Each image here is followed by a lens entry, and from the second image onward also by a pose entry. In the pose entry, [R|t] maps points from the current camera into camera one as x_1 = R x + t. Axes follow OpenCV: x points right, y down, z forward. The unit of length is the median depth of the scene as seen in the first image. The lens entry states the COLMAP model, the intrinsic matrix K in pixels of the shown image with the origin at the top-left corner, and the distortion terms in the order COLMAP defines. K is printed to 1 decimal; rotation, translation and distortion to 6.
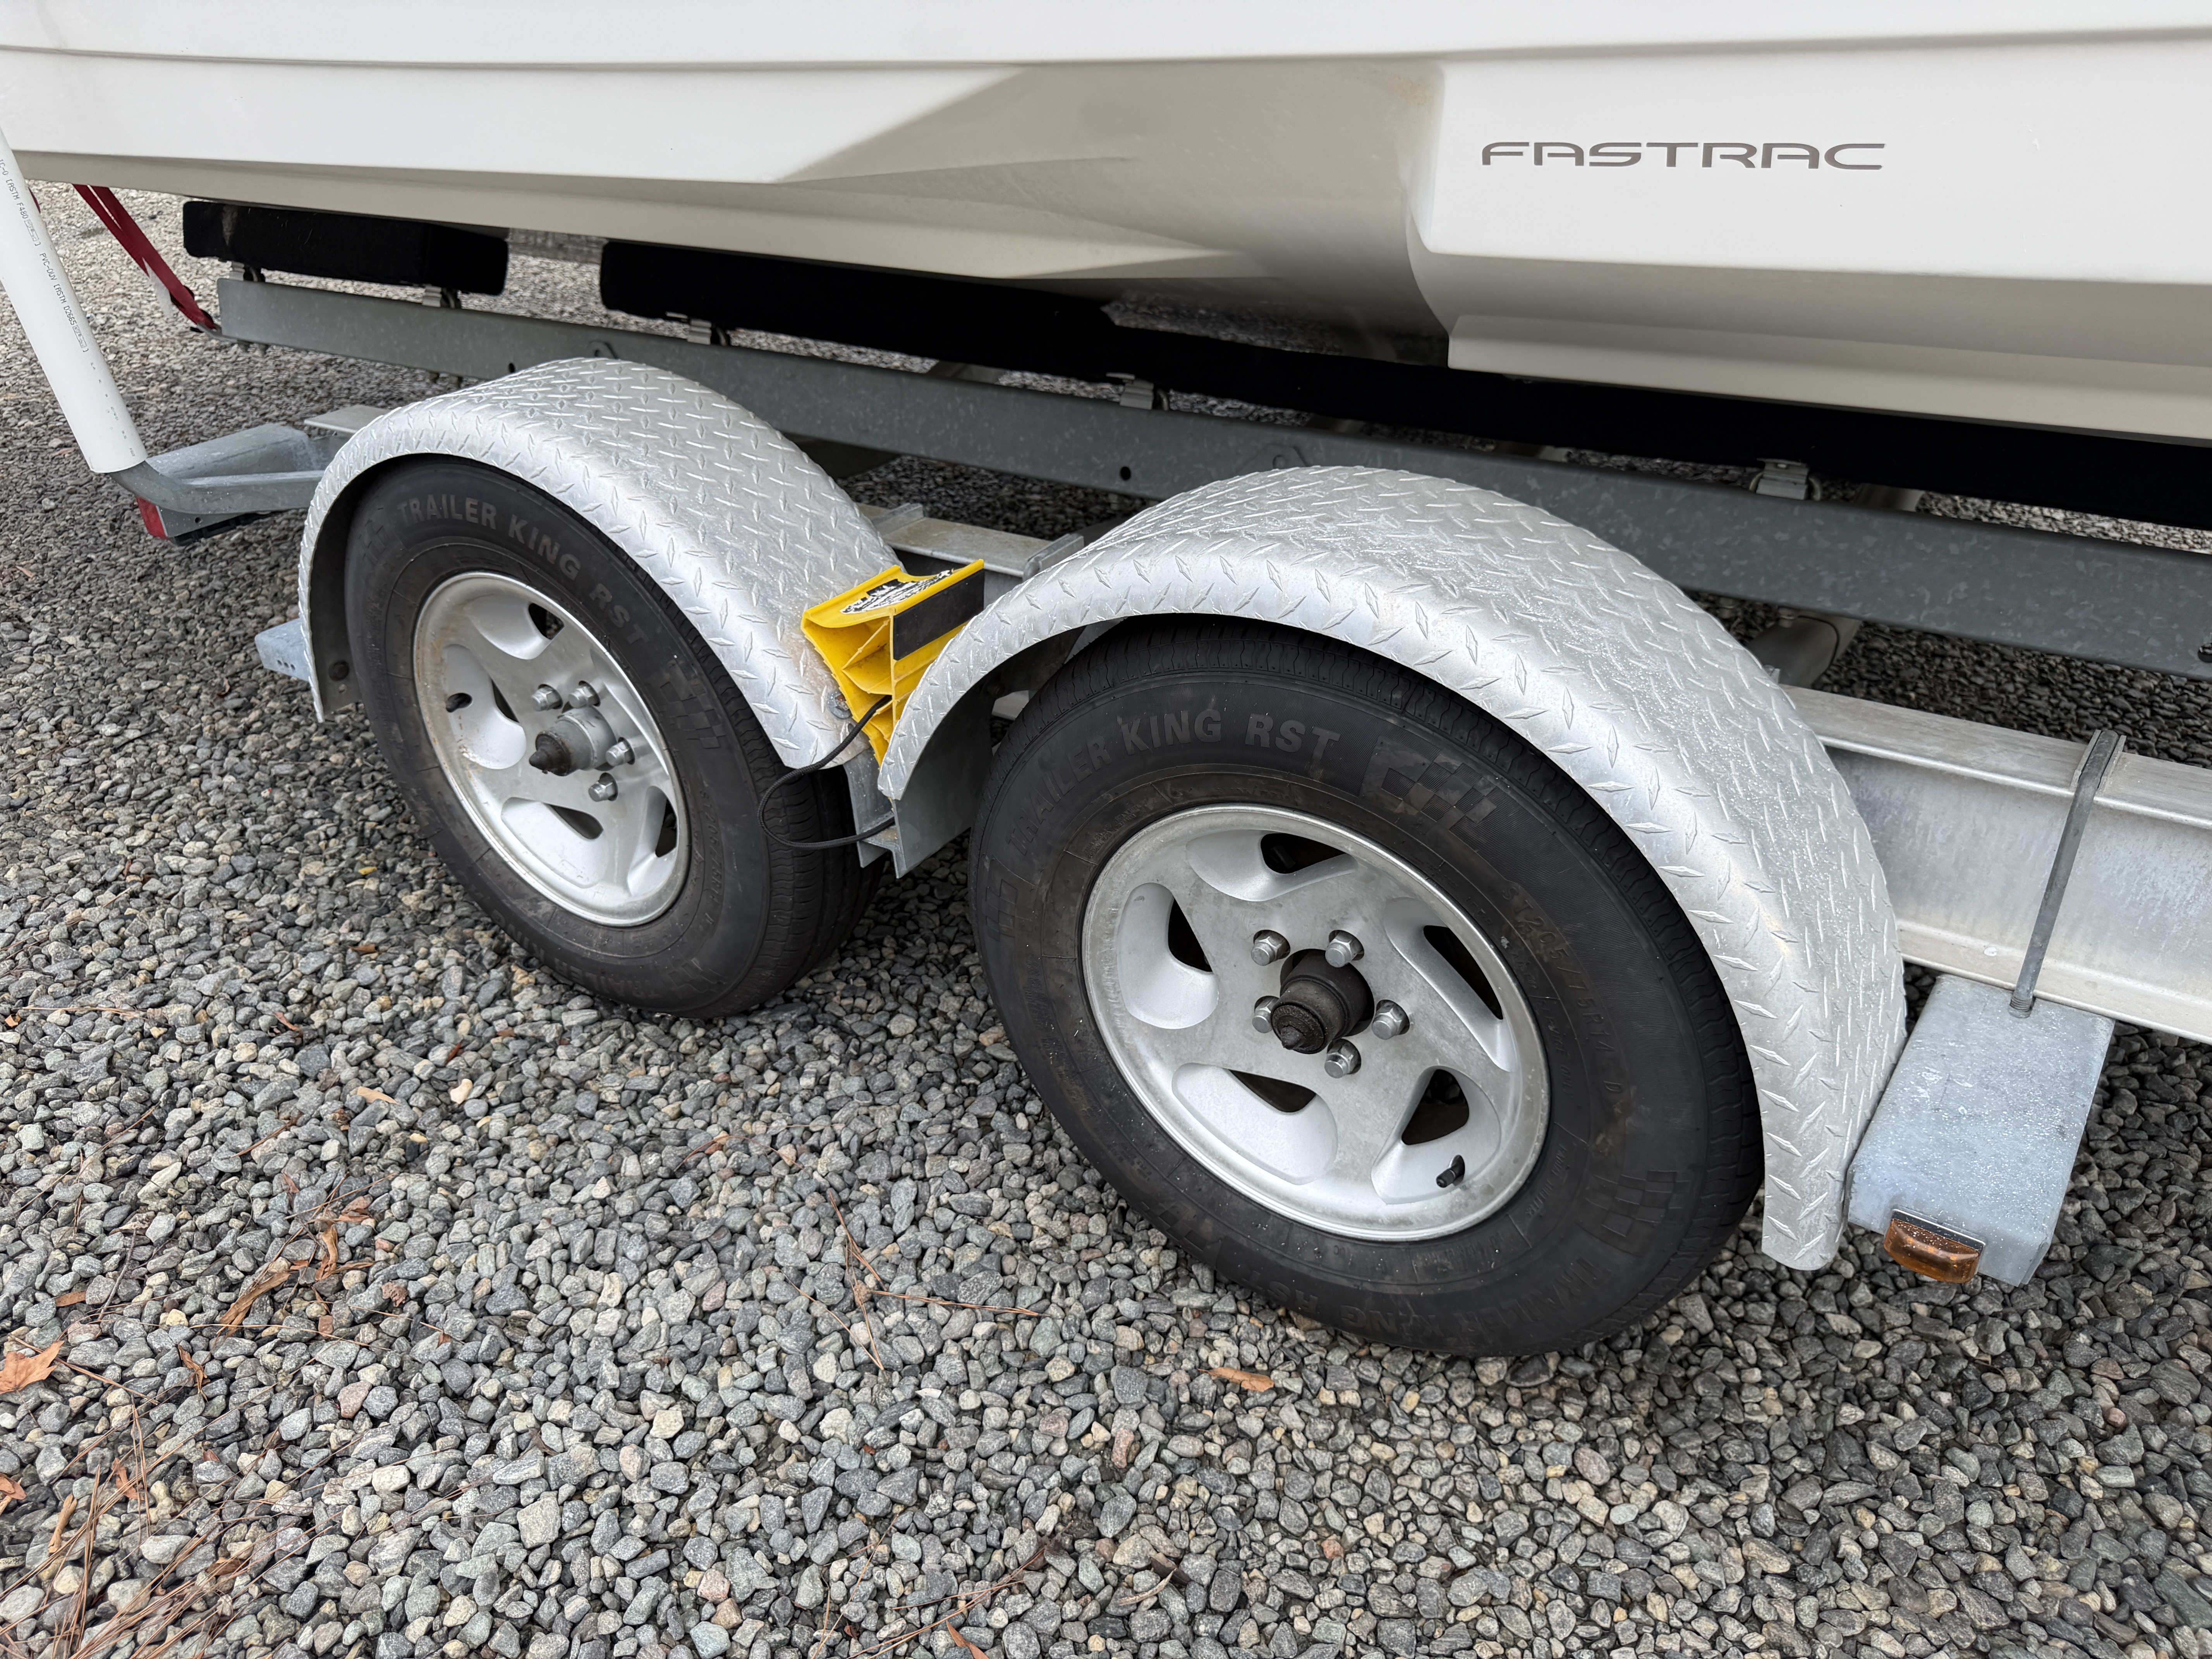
lens RADIAL K [[1580.5, 0, 1102.7], [0, 1580.5, 849.9], [0, 0, 1]] dist [0.100996, -0.133575]
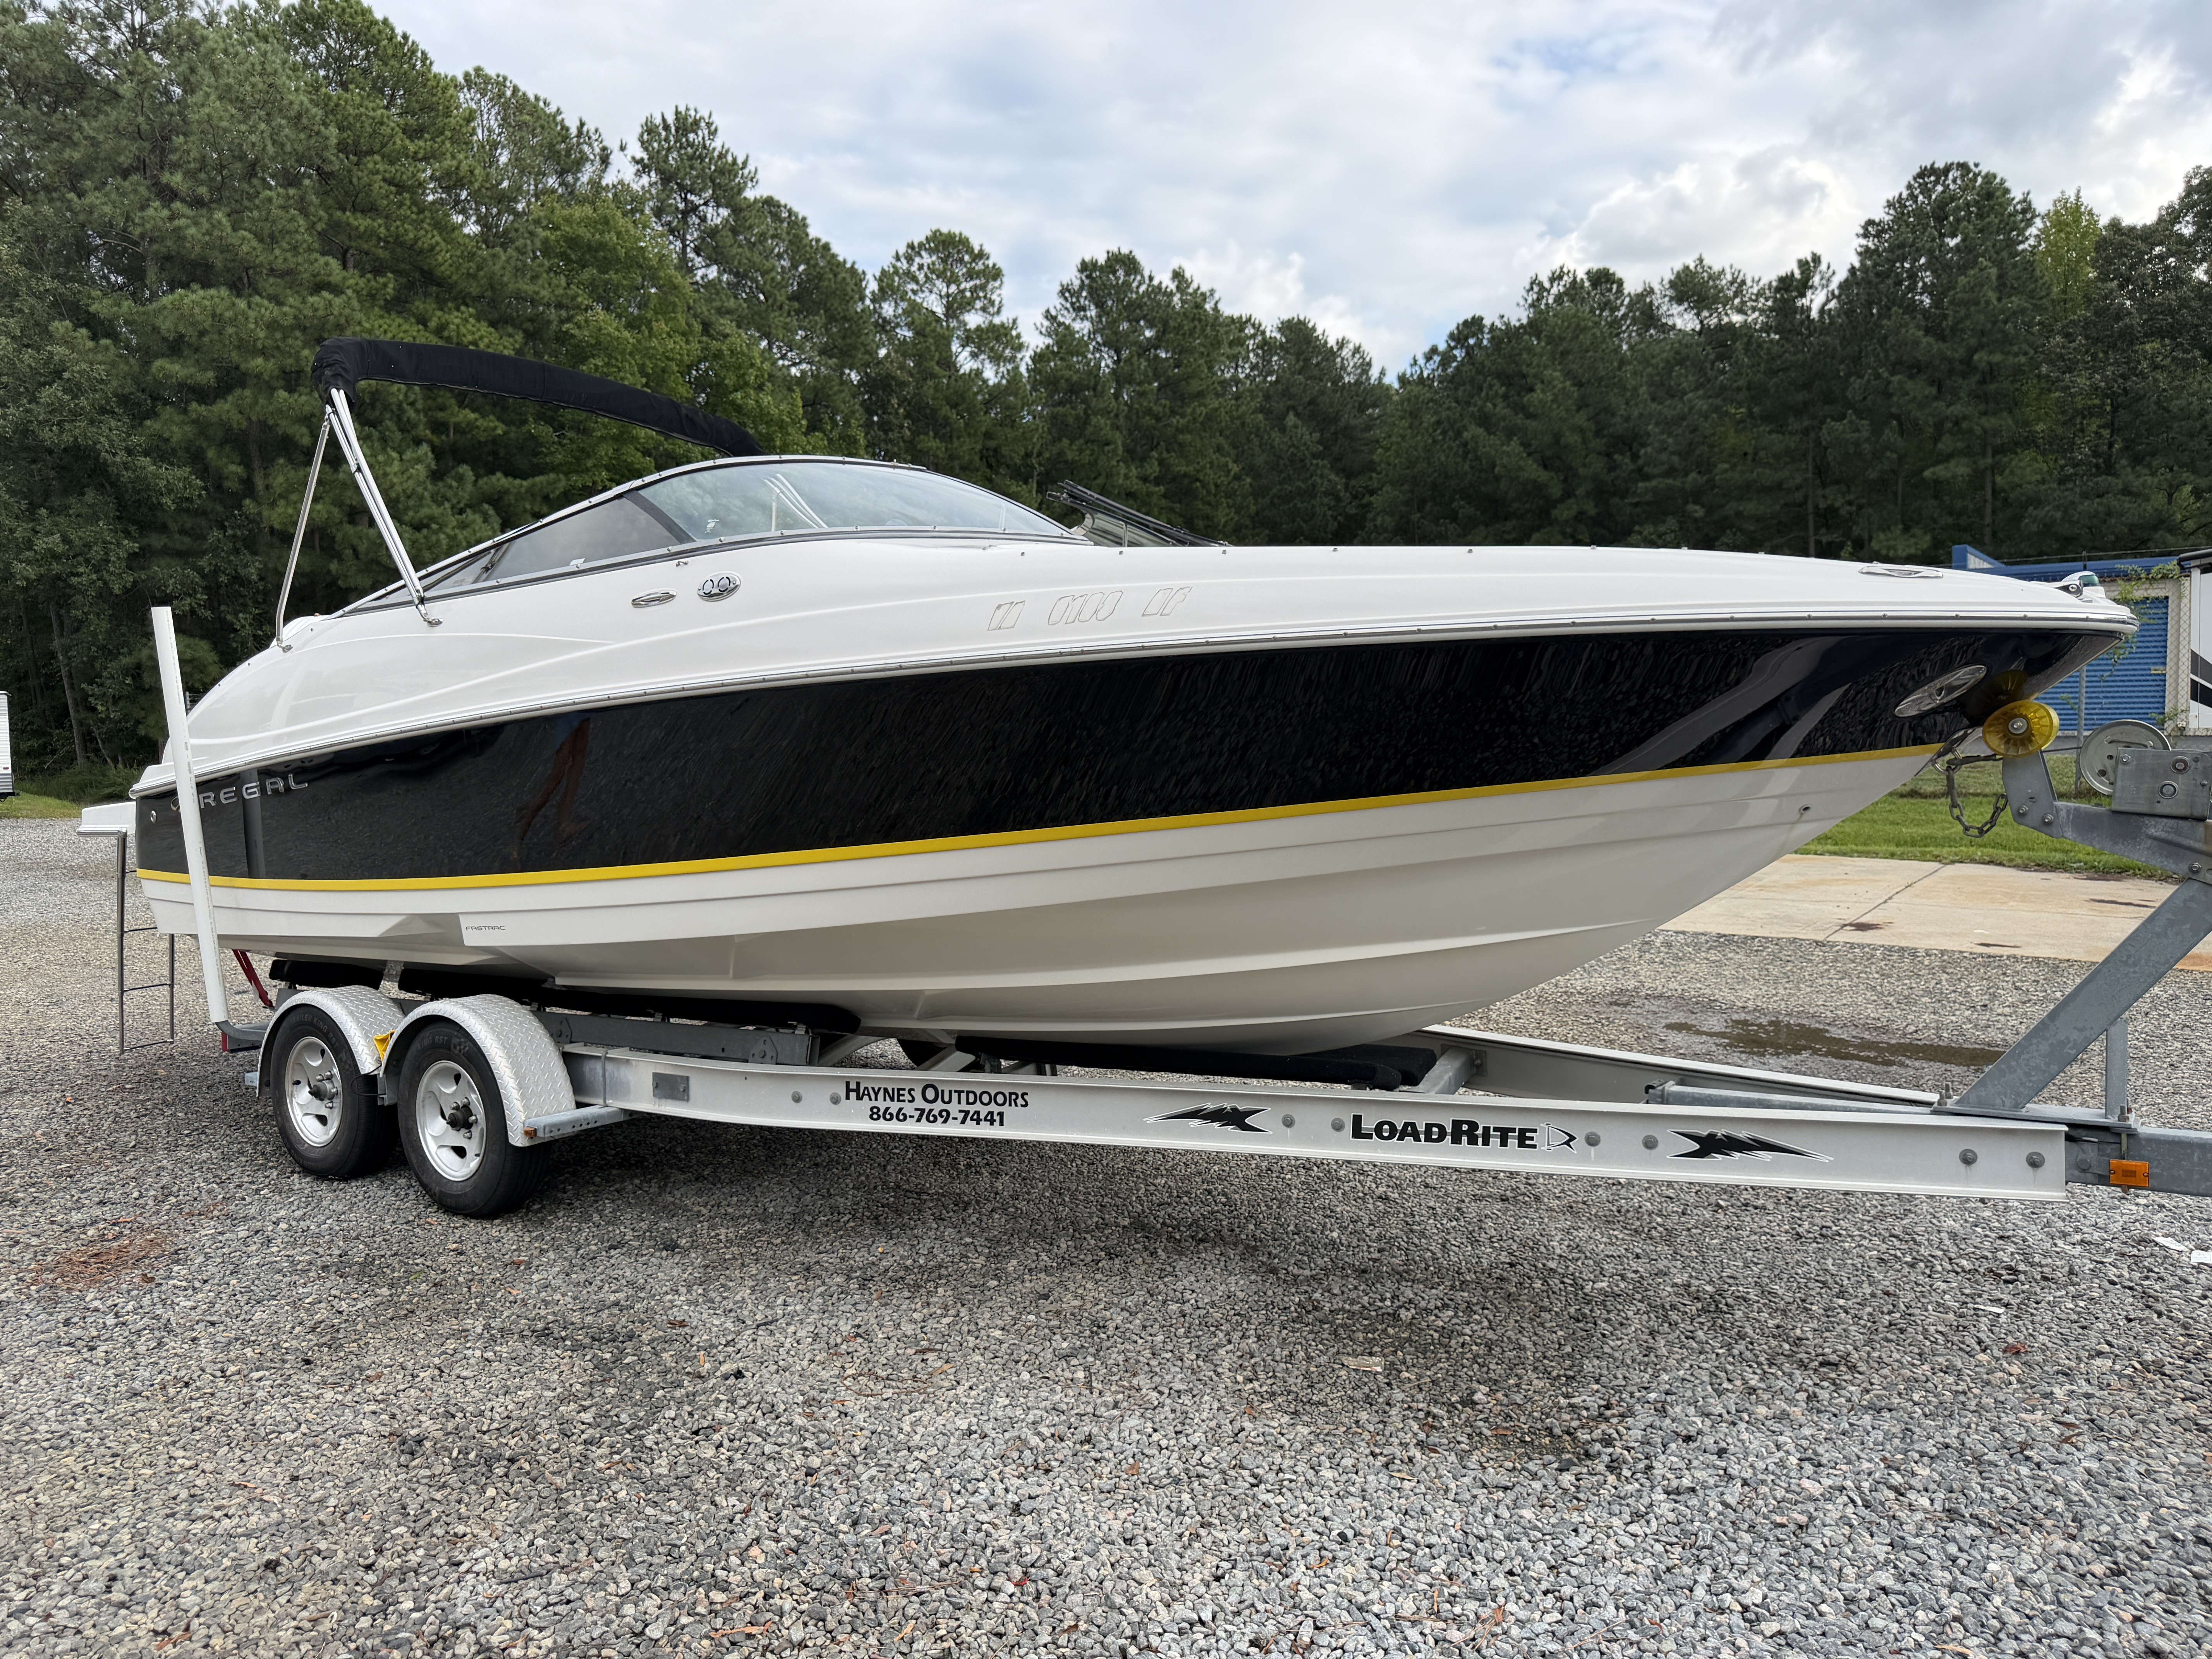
lens RADIAL K [[1580.5, 0, 1102.7], [0, 1580.5, 849.9], [0, 0, 1]] dist [0.100996, -0.133575]
pose [[0.998499, 0.019200, -0.051299, 1.169317], [-0.041626, 0.874723, -0.482832, 0.836626], [0.035602, 0.484243, 0.874209, -1.707641]]
